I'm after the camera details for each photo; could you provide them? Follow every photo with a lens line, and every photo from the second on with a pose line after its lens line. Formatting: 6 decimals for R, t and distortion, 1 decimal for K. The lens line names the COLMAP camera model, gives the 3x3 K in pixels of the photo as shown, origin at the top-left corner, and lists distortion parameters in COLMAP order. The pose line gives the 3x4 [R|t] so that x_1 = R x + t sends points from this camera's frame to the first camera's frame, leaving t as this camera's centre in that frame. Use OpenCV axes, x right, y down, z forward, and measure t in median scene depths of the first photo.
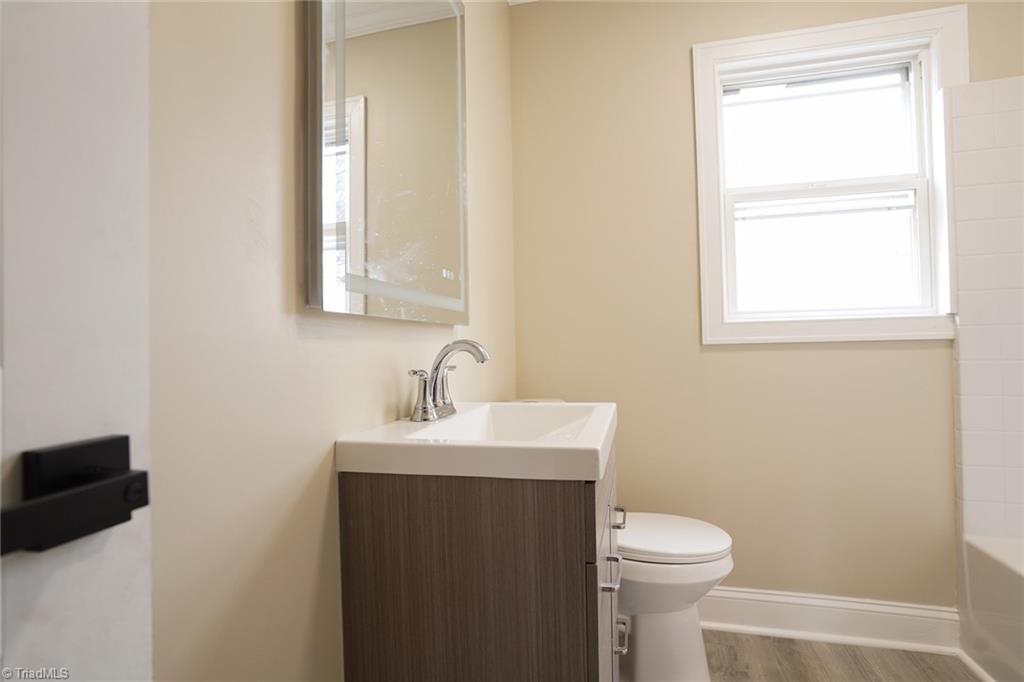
lens RADIAL K [[520.9, 0, 512.0], [0, 520.9, 341.0], [0, 0, 1]] dist [-0.000790, -0.000121]
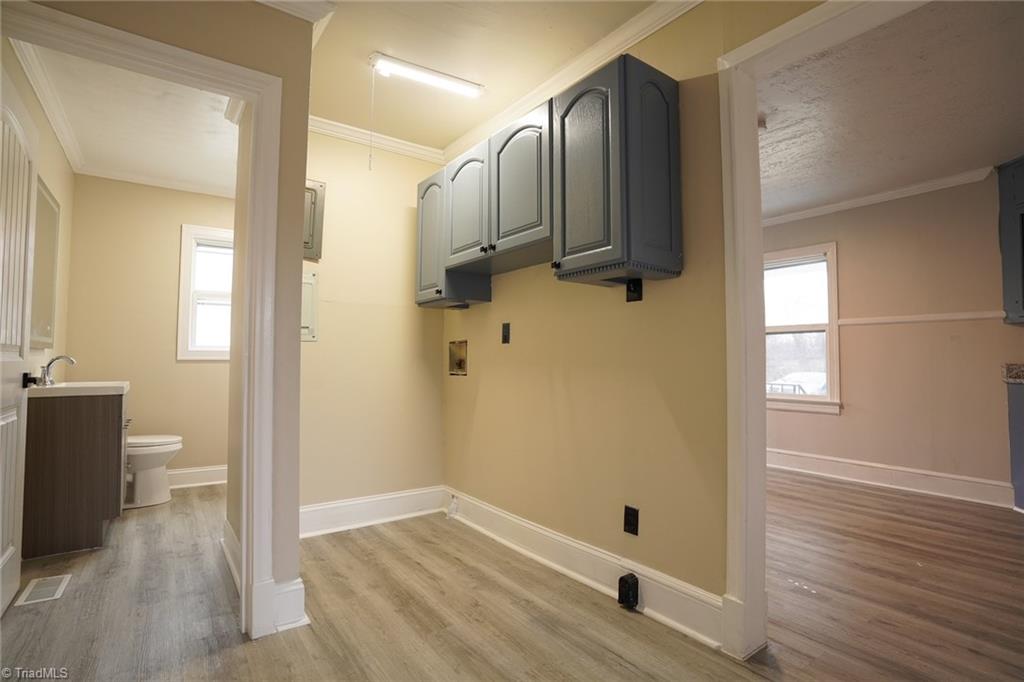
lens RADIAL K [[496.6, 0, 512.0], [0, 496.6, 341.0], [0, 0, 1]] dist [-0.100955, 0.042602]
pose [[0.646707, 0.049941, 0.761102, -0.331793], [-0.026358, 0.998721, -0.043136, -0.028982], [-0.762283, 0.007835, 0.647197, -1.755998]]
